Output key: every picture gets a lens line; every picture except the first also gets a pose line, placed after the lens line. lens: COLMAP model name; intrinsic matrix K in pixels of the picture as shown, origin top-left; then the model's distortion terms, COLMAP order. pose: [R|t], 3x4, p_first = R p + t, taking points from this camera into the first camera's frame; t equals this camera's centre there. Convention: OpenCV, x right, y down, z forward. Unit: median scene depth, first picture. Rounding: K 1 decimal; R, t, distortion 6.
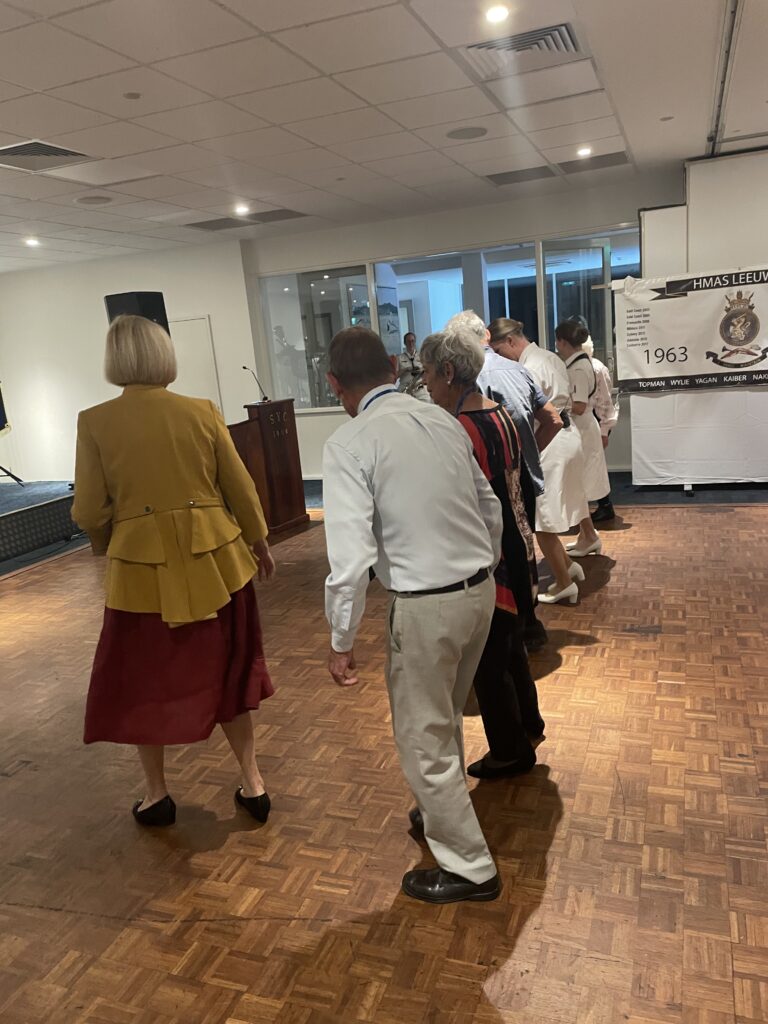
lens RADIAL K [[775.8, 0, 393.9], [0, 775.8, 503.7], [0, 0, 1]] dist [0.095180, -0.113280]
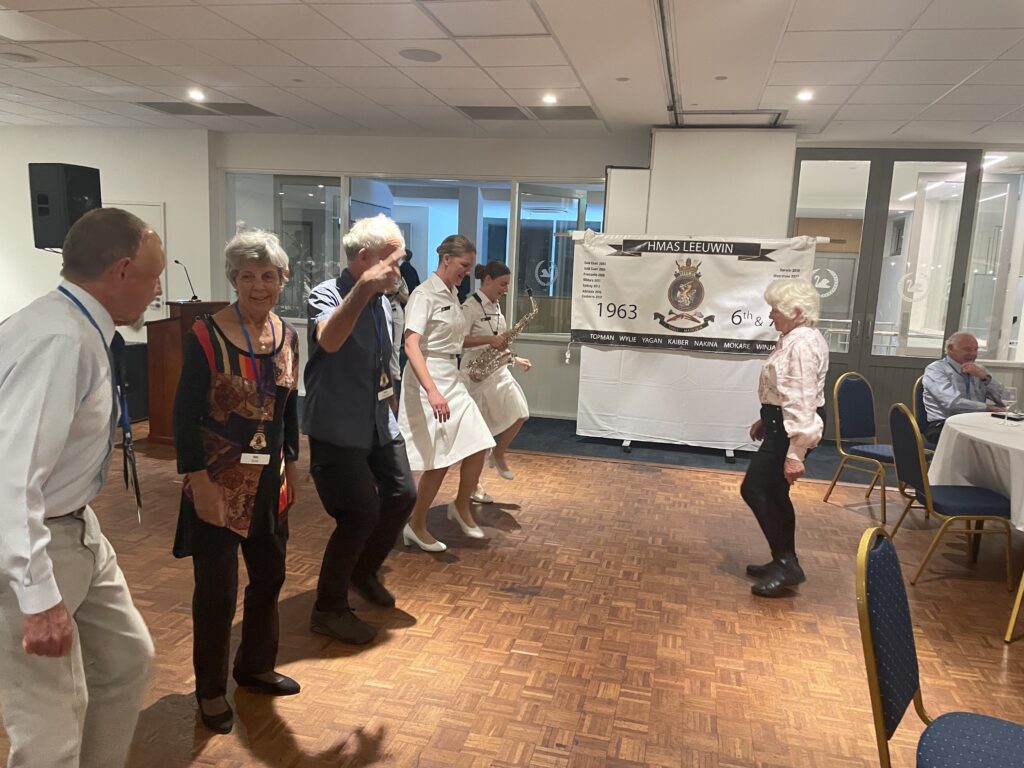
lens RADIAL K [[776.5, 0, 516.5], [0, 776.5, 387.2], [0, 0, 1]] dist [0.099568, -0.118255]
pose [[0.982237, 0.117159, 0.146578, 0.093606], [-0.108356, 0.991873, -0.066690, -0.011508], [-0.153200, 0.049622, 0.986948, 0.039320]]
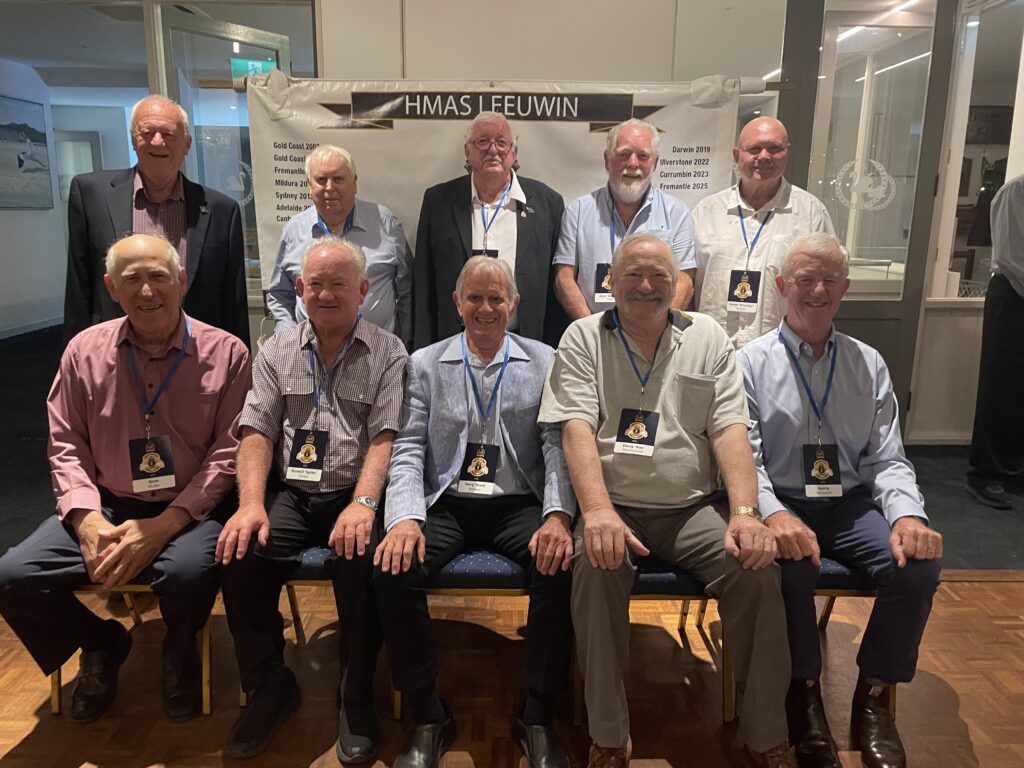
lens RADIAL K [[740.8, 0, 515.8], [0, 740.8, 381.7], [0, 0, 1]] dist [0.074857, -0.079825]
pose [[0.930740, 0.020534, 0.365104, 0.304517], [-0.022248, 0.999752, 0.000488, -0.121074], [-0.365004, -0.008577, 0.930967, 0.597191]]
